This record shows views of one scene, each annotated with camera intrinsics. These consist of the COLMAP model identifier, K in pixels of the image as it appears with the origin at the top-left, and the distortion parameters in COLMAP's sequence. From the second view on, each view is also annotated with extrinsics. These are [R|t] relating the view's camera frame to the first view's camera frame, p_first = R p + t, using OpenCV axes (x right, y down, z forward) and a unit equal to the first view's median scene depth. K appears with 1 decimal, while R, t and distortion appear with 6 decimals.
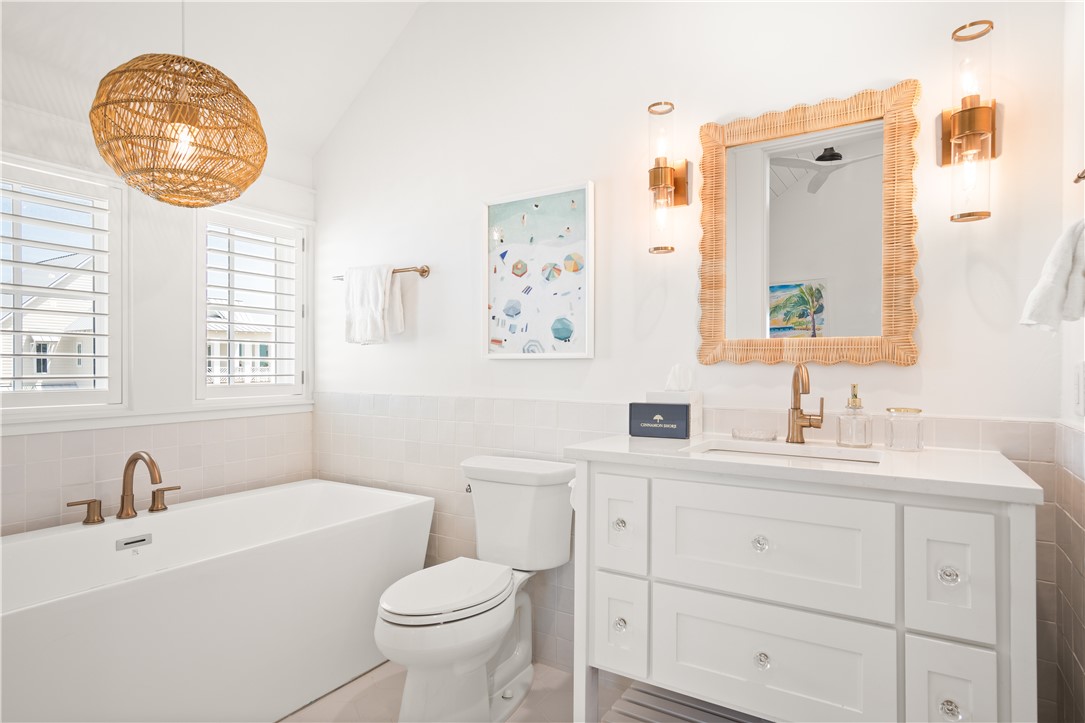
lens RADIAL K [[584.9, 0, 528.8], [0, 584.9, 357.4], [0, 0, 1]] dist [0.003913, 0.001102]
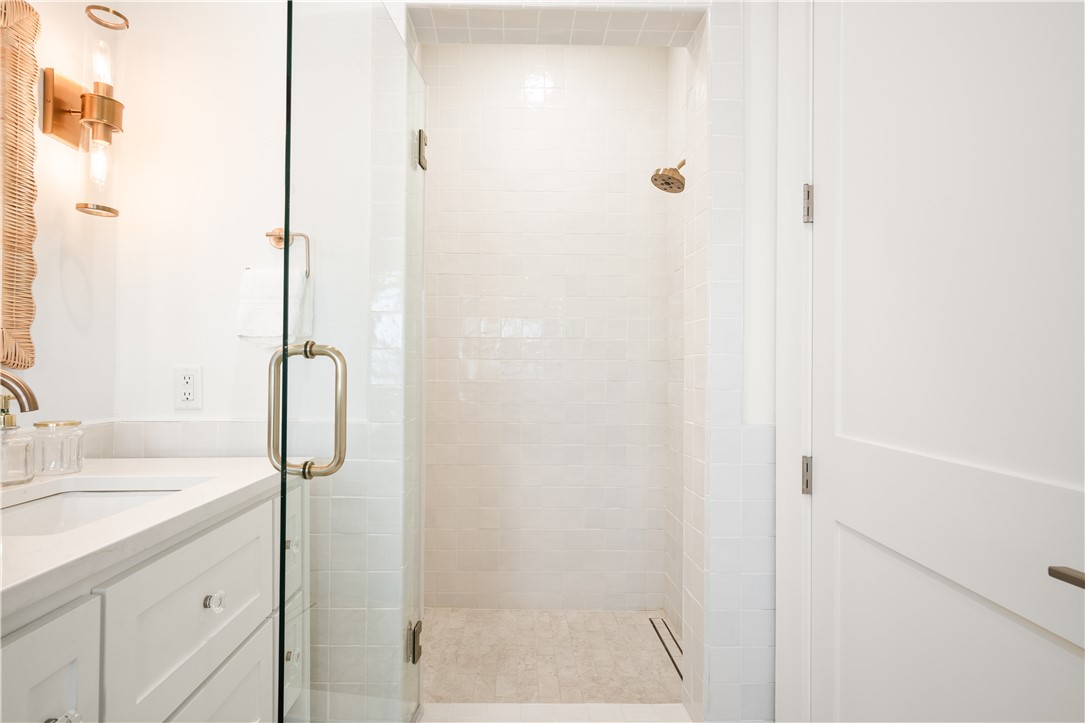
lens RADIAL K [[584.9, 0, 528.8], [0, 584.9, 357.4], [0, 0, 1]] dist [0.003913, 0.001102]
pose [[-0.558548, 0.015323, 0.829330, -0.376602], [-0.008099, 0.999681, -0.023924, 0.012301], [-0.829432, -0.020080, -0.558246, 0.881631]]
